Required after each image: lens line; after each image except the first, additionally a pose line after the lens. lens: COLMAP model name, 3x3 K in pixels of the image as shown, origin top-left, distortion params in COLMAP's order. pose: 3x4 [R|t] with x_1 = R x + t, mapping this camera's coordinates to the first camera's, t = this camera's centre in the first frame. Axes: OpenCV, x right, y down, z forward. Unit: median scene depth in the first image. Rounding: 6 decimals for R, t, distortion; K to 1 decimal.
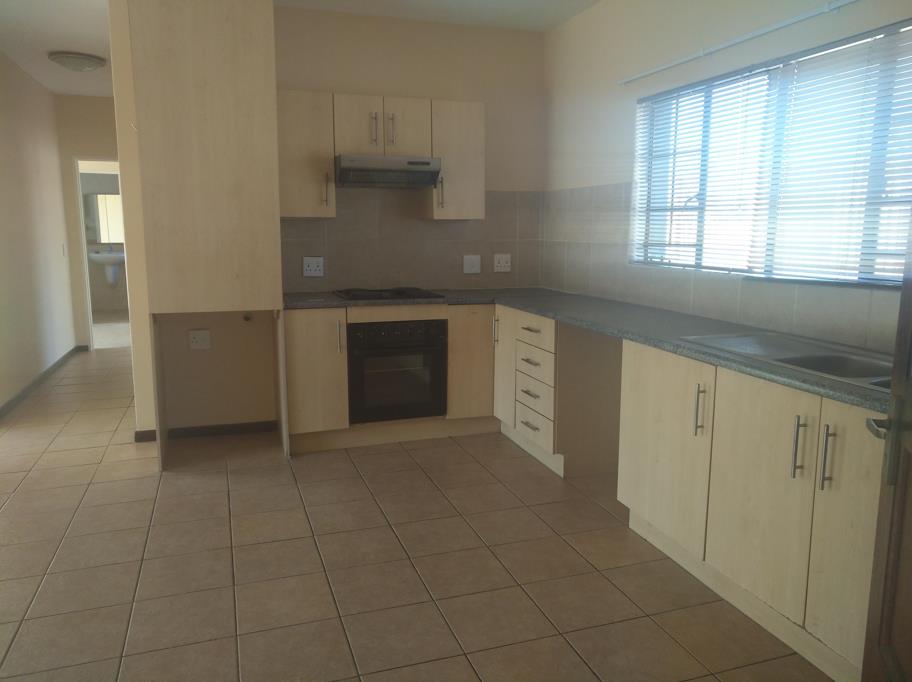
lens RADIAL K [[708.4, 0, 453.9], [0, 708.4, 338.1], [0, 0, 1]] dist [0.008867, -0.001341]
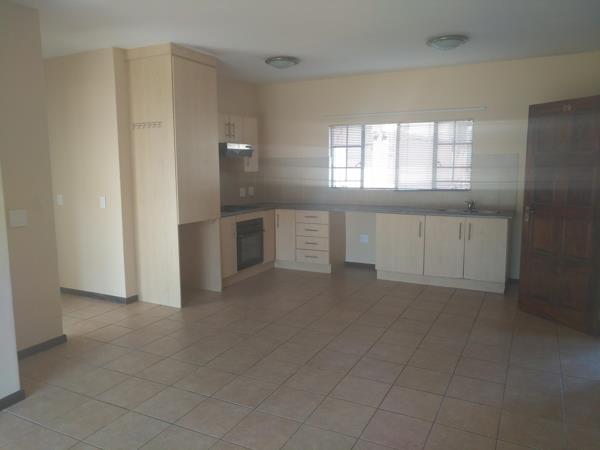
lens RADIAL K [[466.1, 0, 301.5], [0, 466.1, 226.1], [0, 0, 1]] dist [0.008867, -0.001341]
pose [[0.715394, -0.096460, 0.692031, -0.964715], [0.117167, 0.992962, 0.017283, -0.011284], [-0.688828, 0.068719, 0.721661, -0.122354]]
